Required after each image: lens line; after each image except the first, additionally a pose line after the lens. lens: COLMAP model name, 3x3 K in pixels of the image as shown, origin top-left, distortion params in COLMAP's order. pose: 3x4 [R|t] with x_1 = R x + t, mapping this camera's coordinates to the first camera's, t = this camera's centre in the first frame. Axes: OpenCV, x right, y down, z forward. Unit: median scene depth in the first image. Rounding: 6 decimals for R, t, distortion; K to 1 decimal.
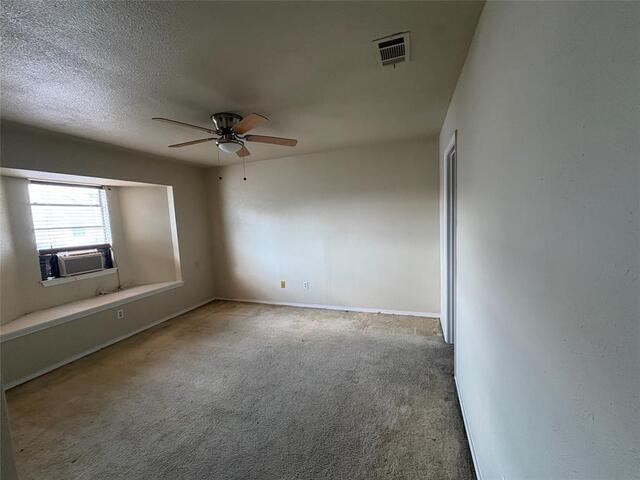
lens RADIAL K [[257.5, 0, 320.6], [0, 257.5, 241.1], [0, 0, 1]] dist [0.001716, -0.000035]
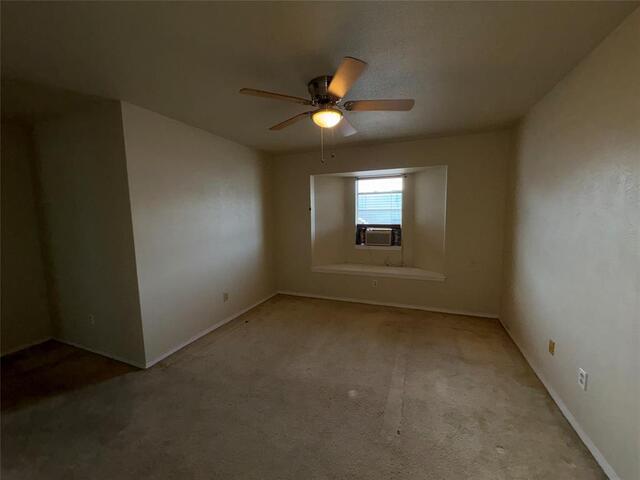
lens RADIAL K [[257.5, 0, 320.4], [0, 257.5, 238.7], [0, 0, 1]] dist [0.001716, -0.000035]
pose [[-0.029843, 0.144519, -0.989052, 0.368027], [-0.077336, 0.986193, 0.146435, -0.075137], [0.996558, 0.080859, -0.018255, 0.712215]]
